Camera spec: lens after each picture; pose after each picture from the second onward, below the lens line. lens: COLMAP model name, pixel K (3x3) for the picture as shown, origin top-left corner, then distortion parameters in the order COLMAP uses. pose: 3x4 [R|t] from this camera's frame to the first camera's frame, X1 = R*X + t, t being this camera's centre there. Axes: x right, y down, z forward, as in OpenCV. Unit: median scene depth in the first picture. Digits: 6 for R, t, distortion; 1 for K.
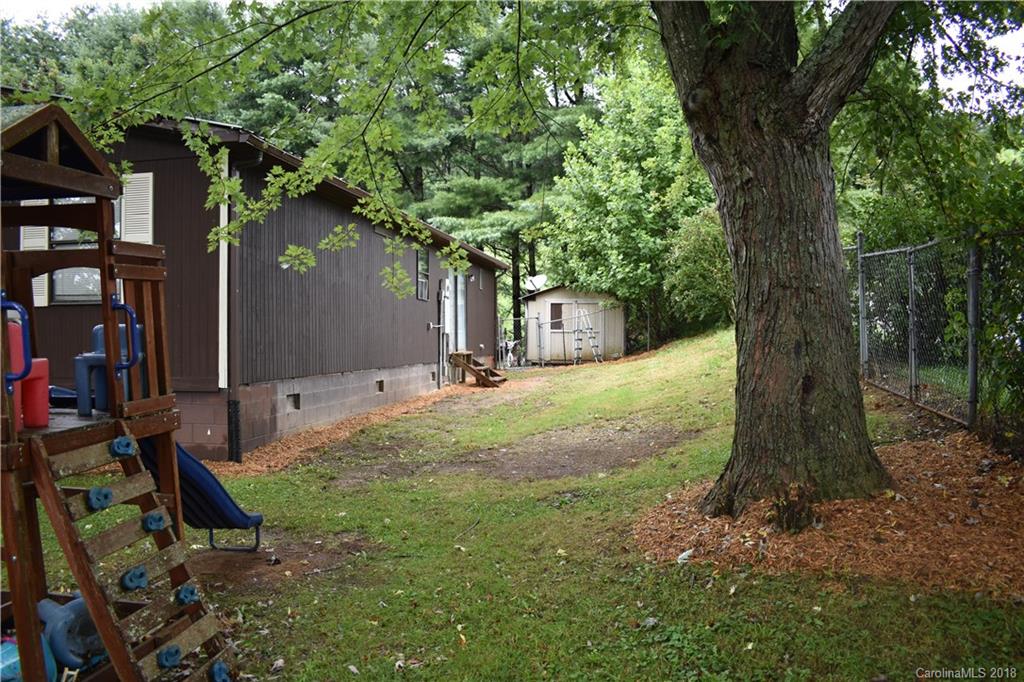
lens RADIAL K [[801.1, 0, 512.0], [0, 801.1, 341.0], [0, 0, 1]] dist [-0.094870, 0.014111]
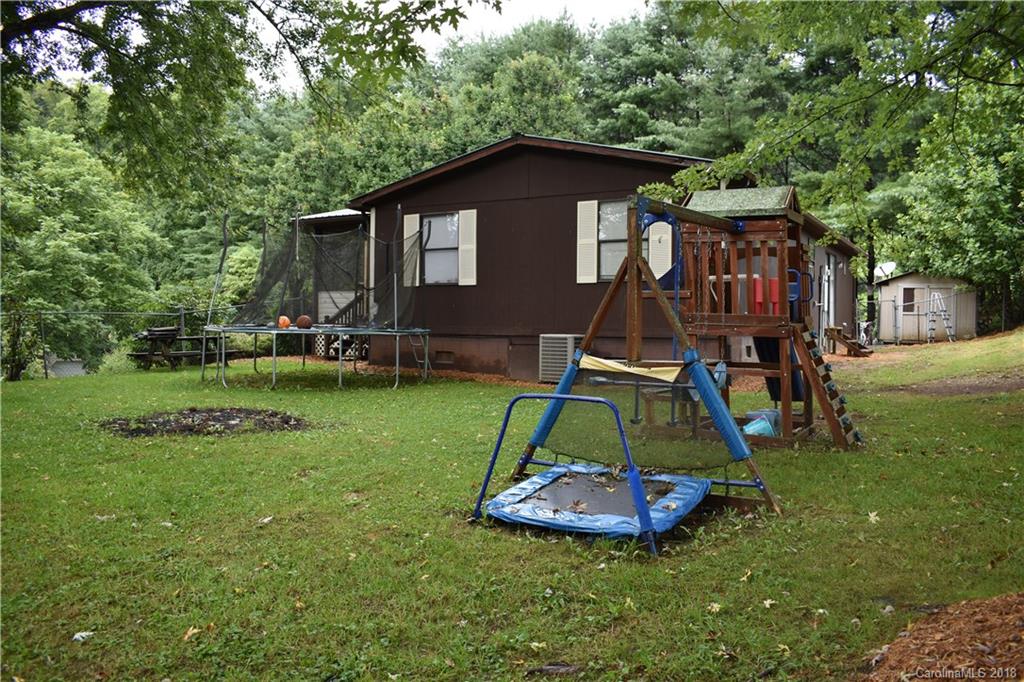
lens RADIAL K [[801.1, 0, 512.0], [0, 801.1, 341.0], [0, 0, 1]] dist [-0.094870, 0.014111]
pose [[0.931581, 0.019395, -0.363015, -0.063534], [-0.014916, 0.999774, 0.015138, 0.017884], [0.363226, -0.008688, 0.931660, -0.197781]]
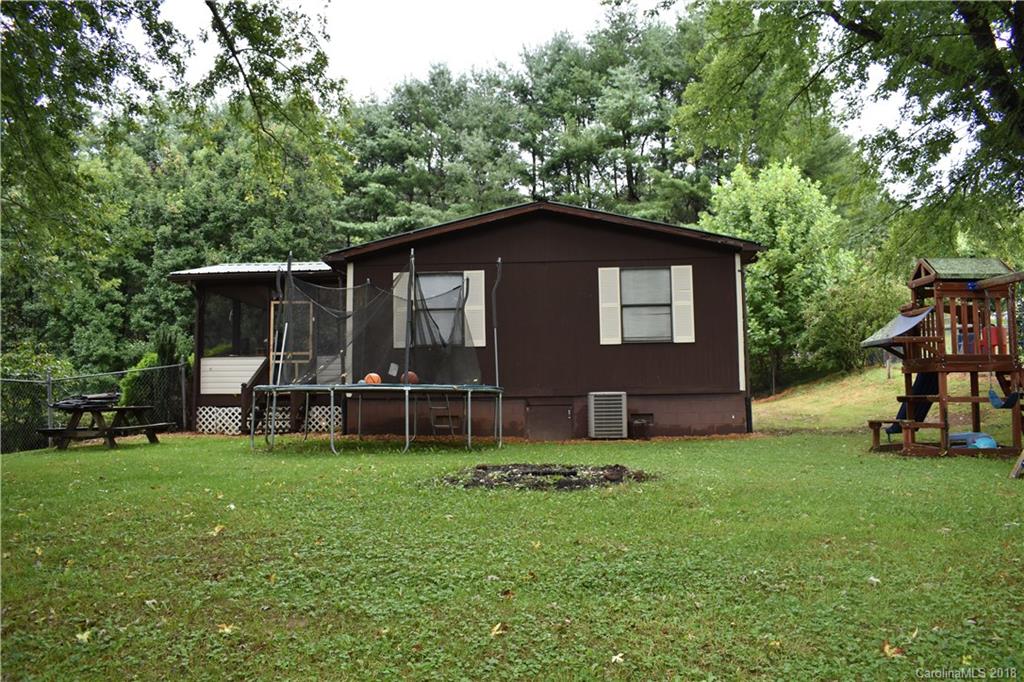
lens RADIAL K [[801.1, 0, 512.0], [0, 801.1, 341.0], [0, 0, 1]] dist [-0.094870, 0.014111]
pose [[0.995185, -0.001287, 0.098006, -0.359818], [0.010365, 0.995689, -0.092174, 0.036968], [-0.097464, 0.092746, 0.990908, -0.237294]]
